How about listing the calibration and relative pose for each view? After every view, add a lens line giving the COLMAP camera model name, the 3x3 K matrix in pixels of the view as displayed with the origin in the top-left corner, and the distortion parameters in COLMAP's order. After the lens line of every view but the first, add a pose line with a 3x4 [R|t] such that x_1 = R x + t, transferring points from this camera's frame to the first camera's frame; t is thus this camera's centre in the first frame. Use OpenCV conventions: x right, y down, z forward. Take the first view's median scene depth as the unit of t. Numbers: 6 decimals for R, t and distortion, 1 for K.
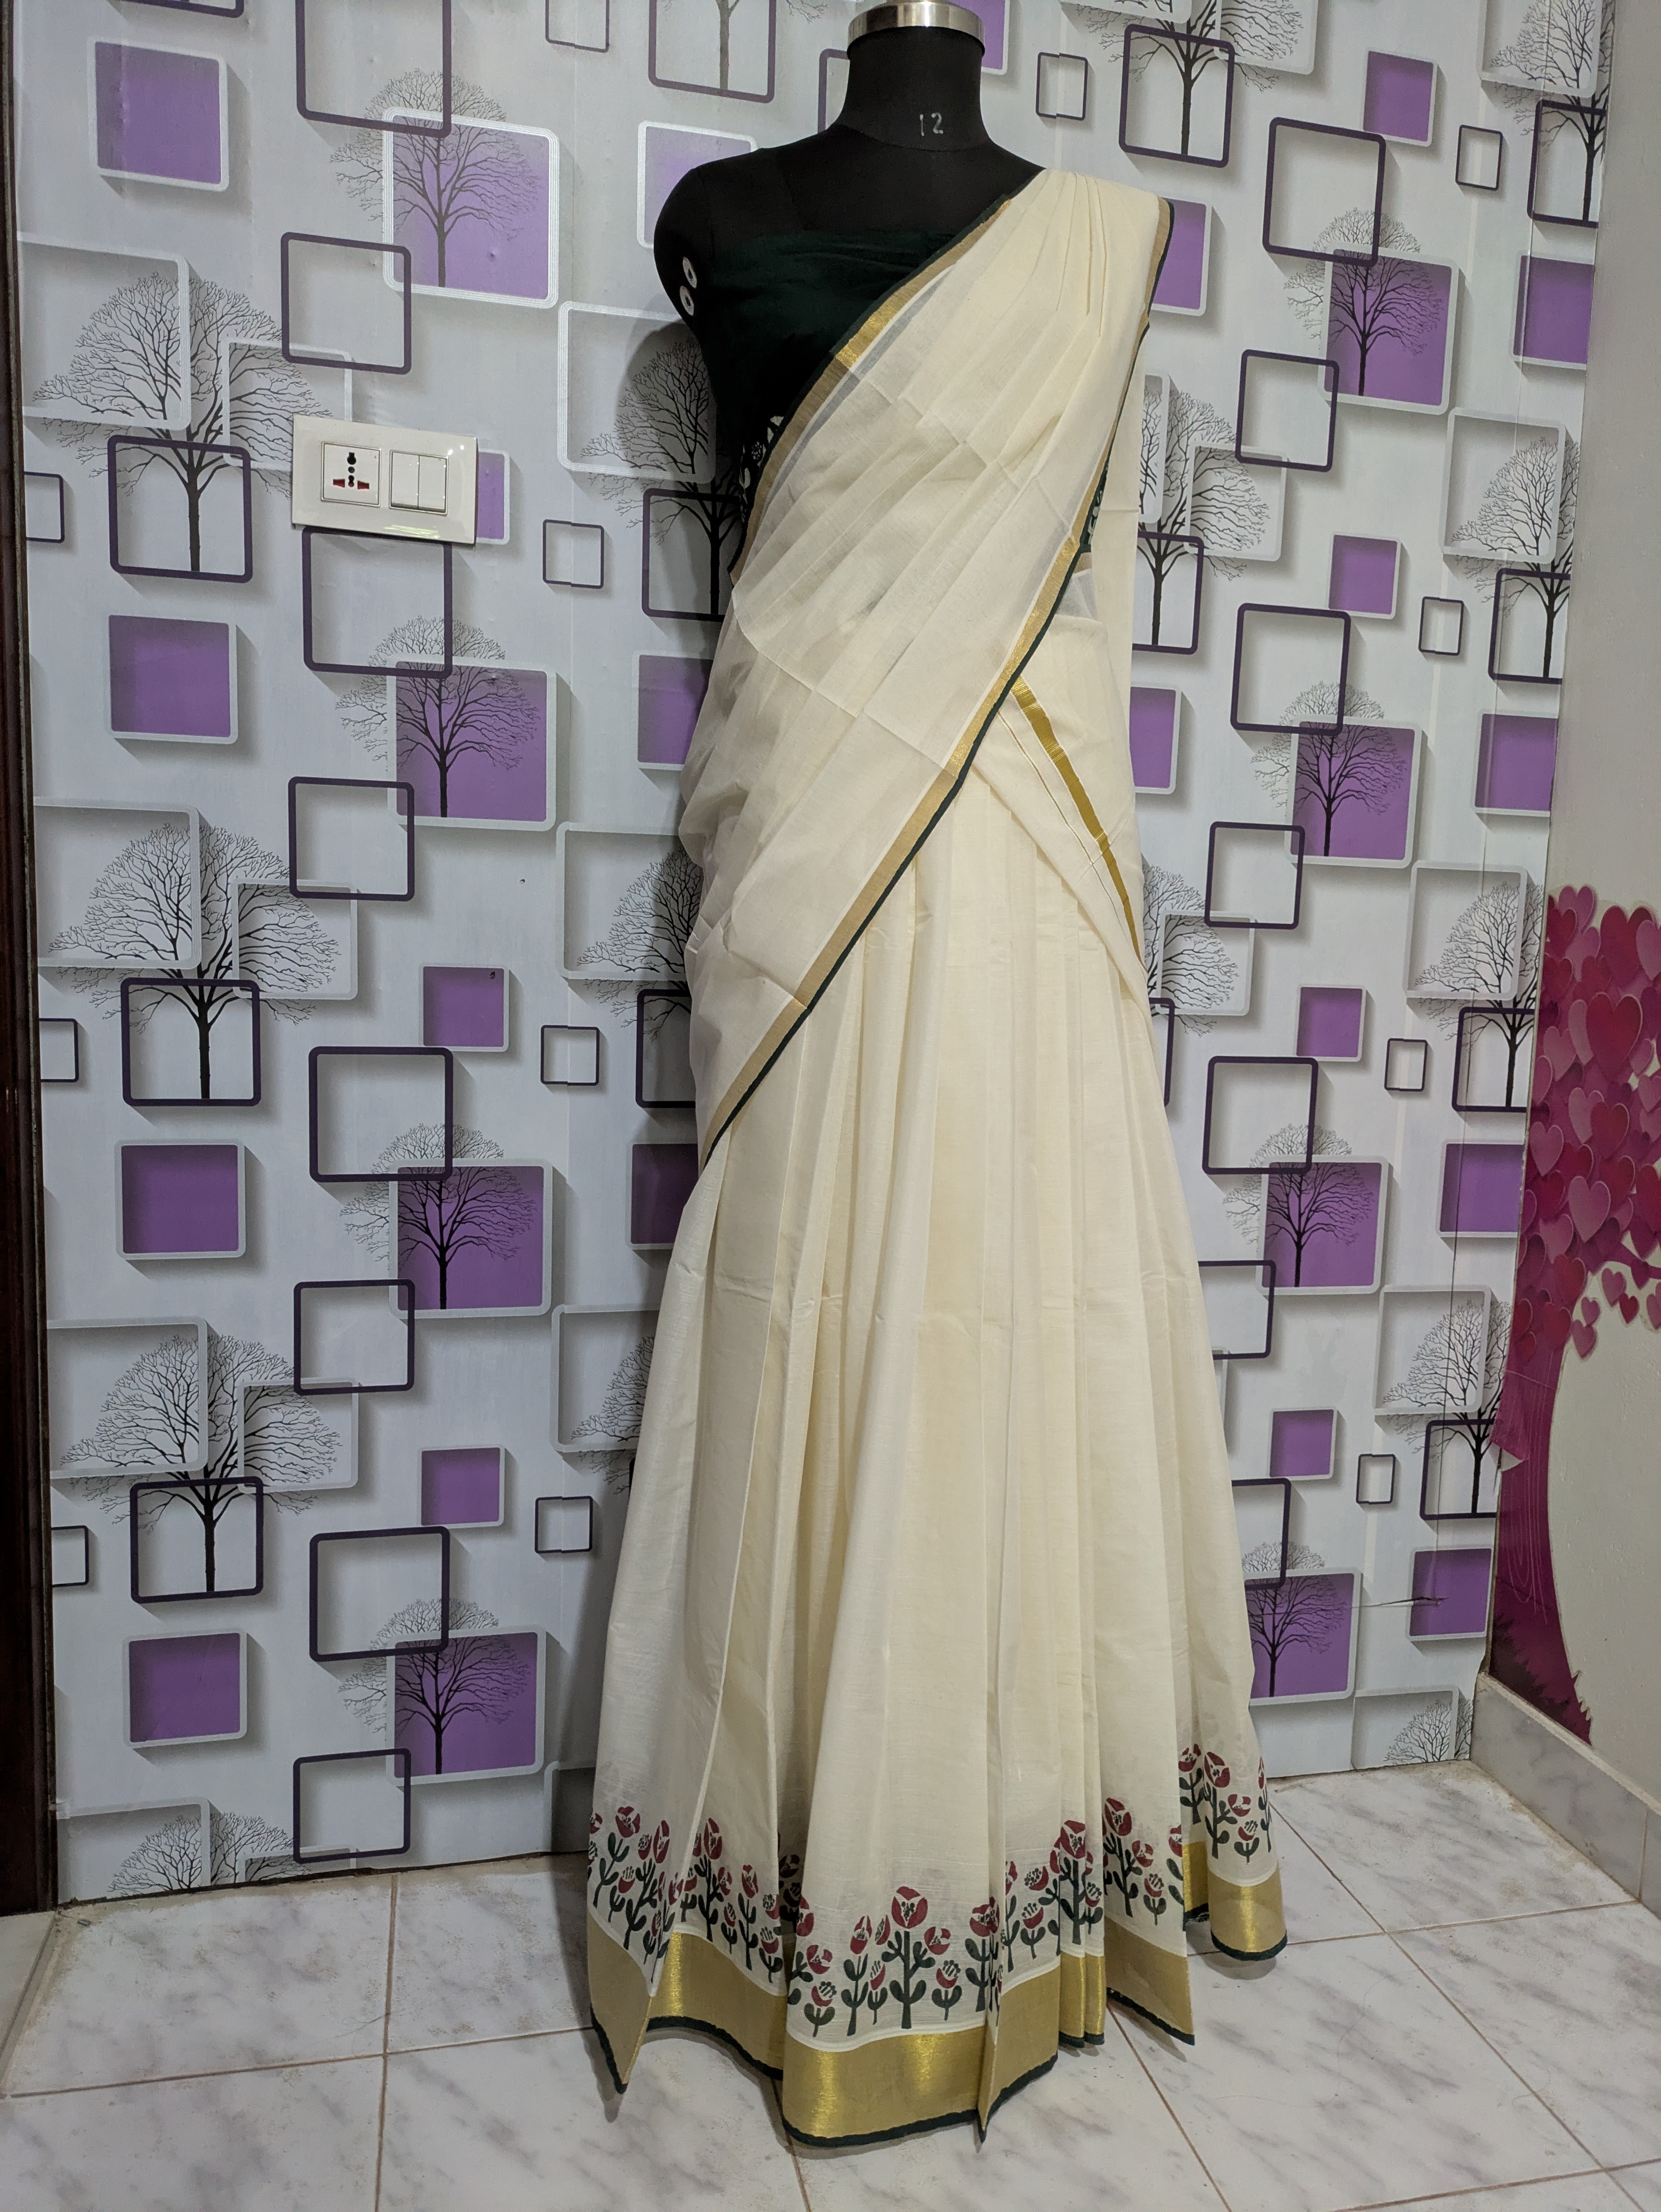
lens RADIAL K [[1644.1, 0, 837.4], [0, 1644.1, 1114.1], [0, 0, 1]] dist [0.017895, -0.035922]
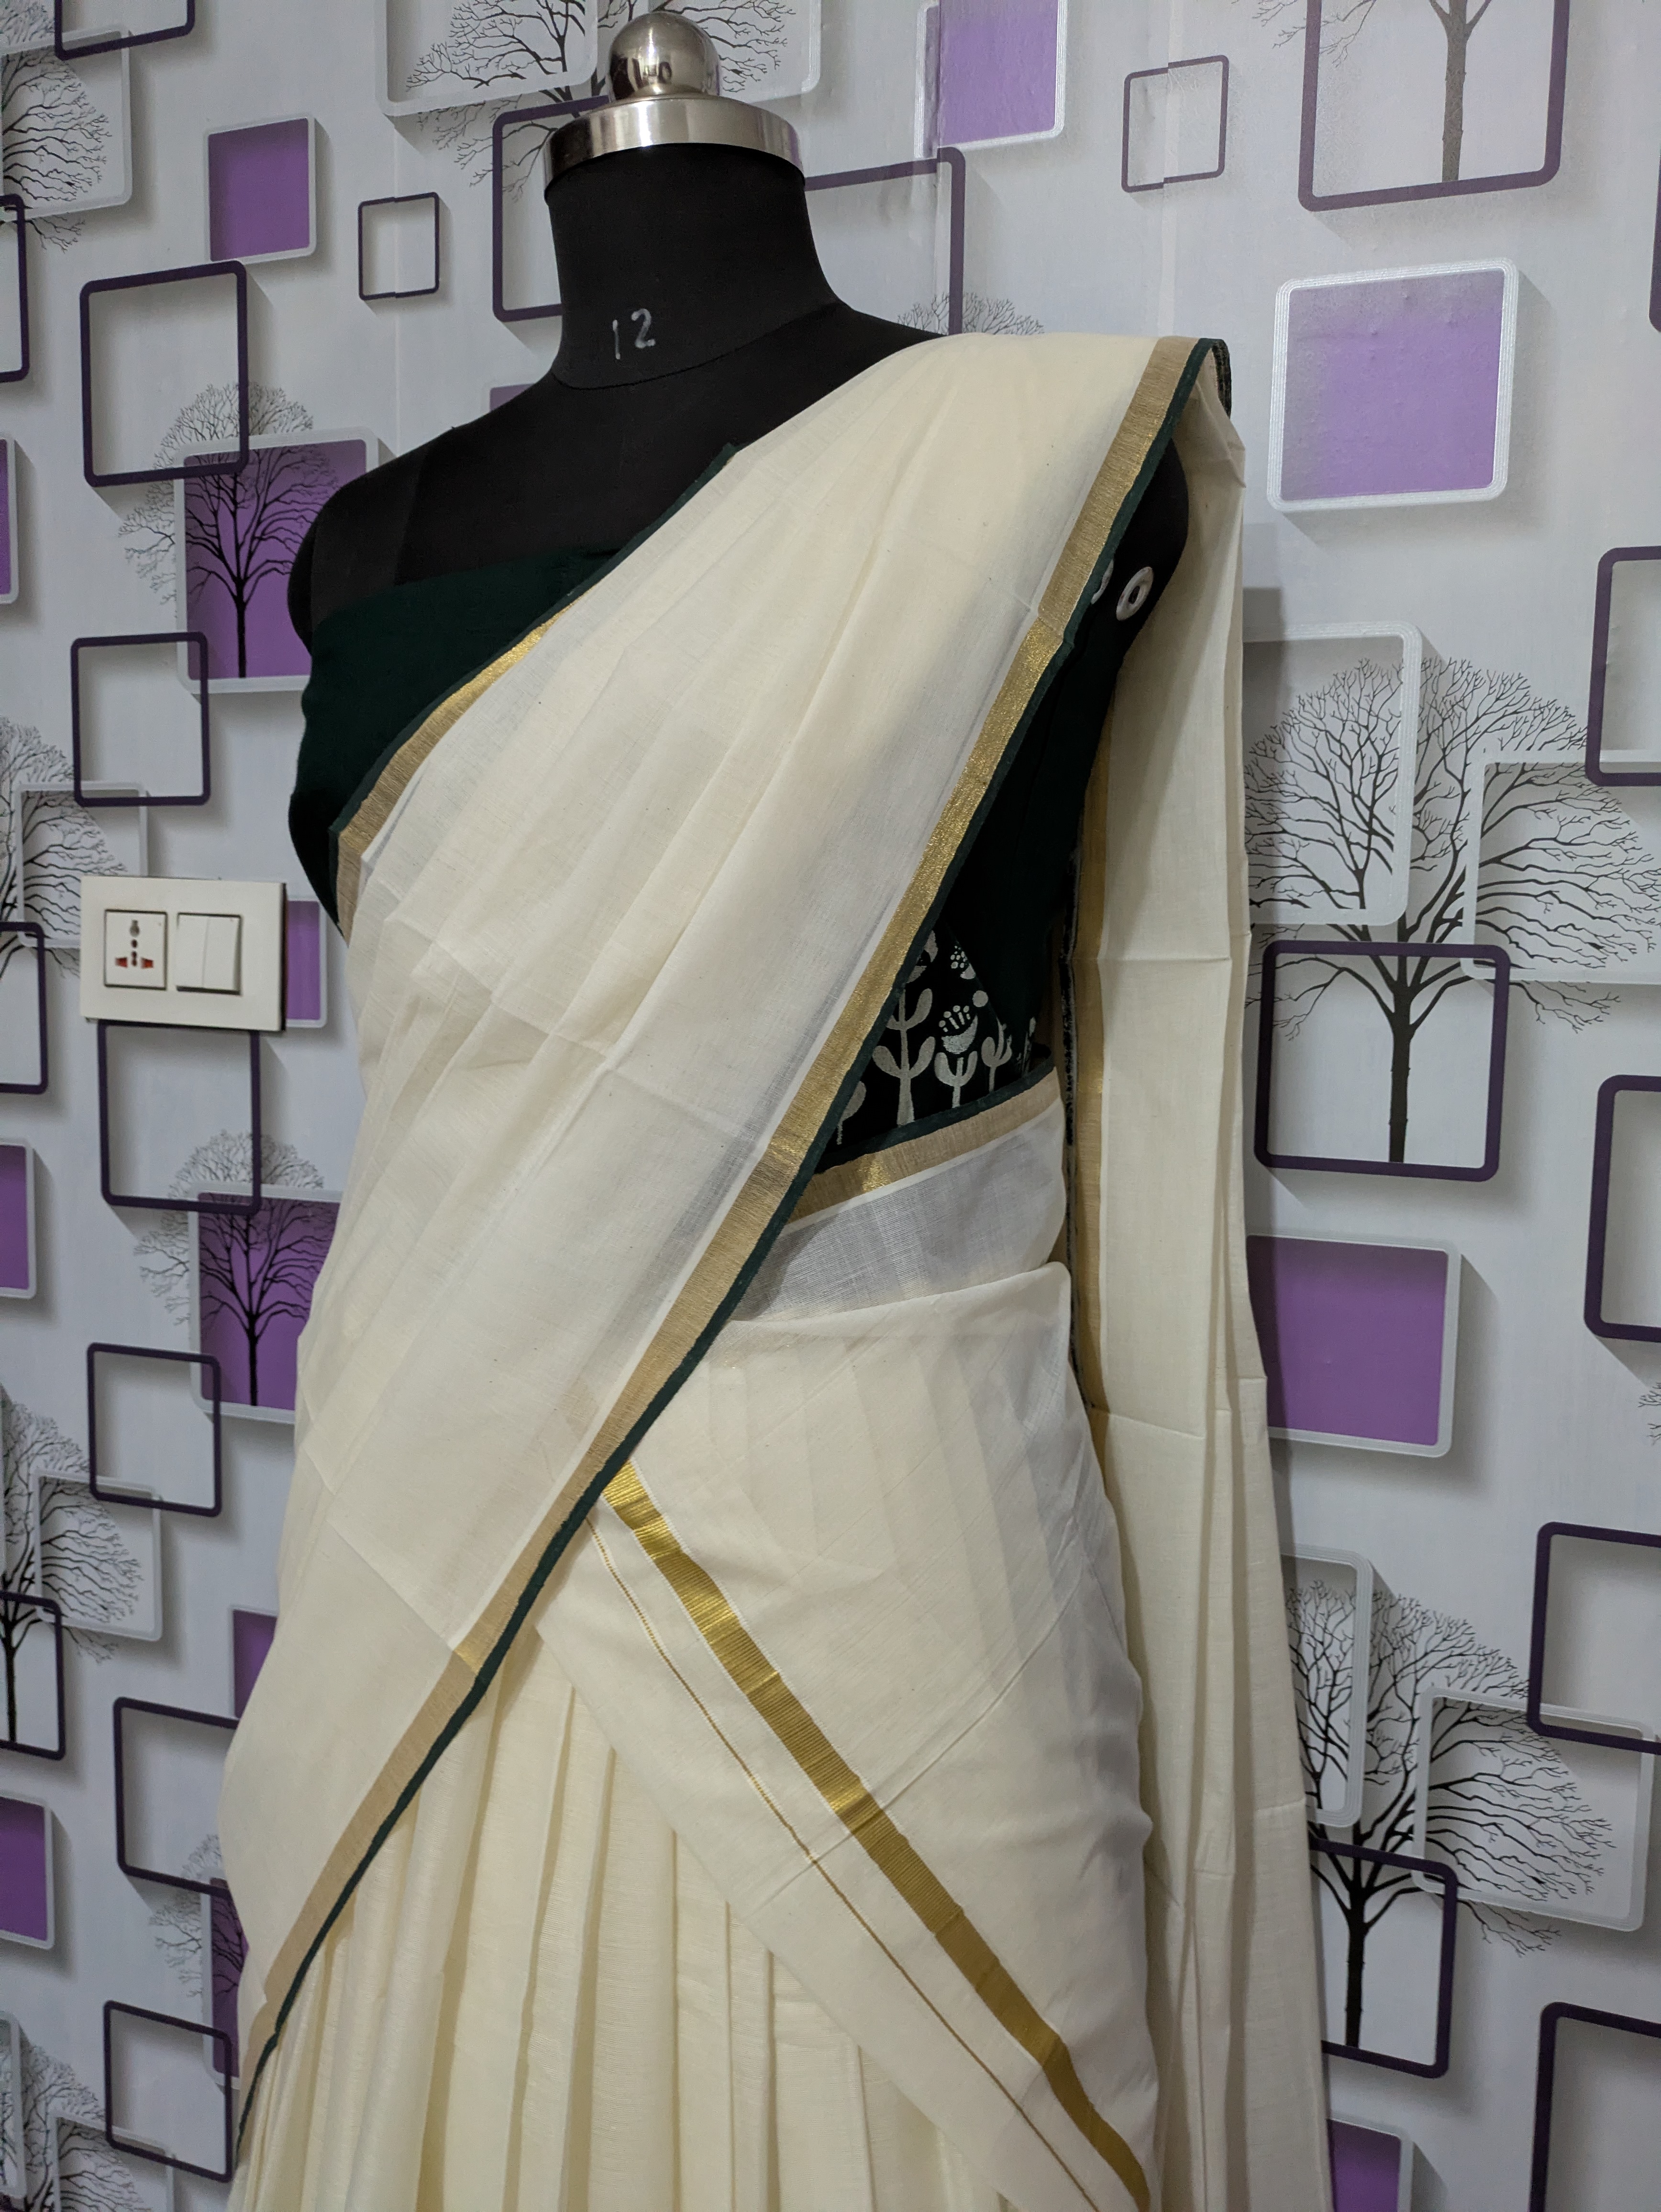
lens RADIAL K [[1656.5, 0, 870.8], [0, 1656.5, 1074.4], [0, 0, 1]] dist [0.003128, -0.017855]
pose [[0.832649, 0.029423, -0.553019, 0.357305], [-0.056636, 0.997876, -0.032182, -0.306874], [0.550897, 0.058118, 0.832547, 0.536212]]
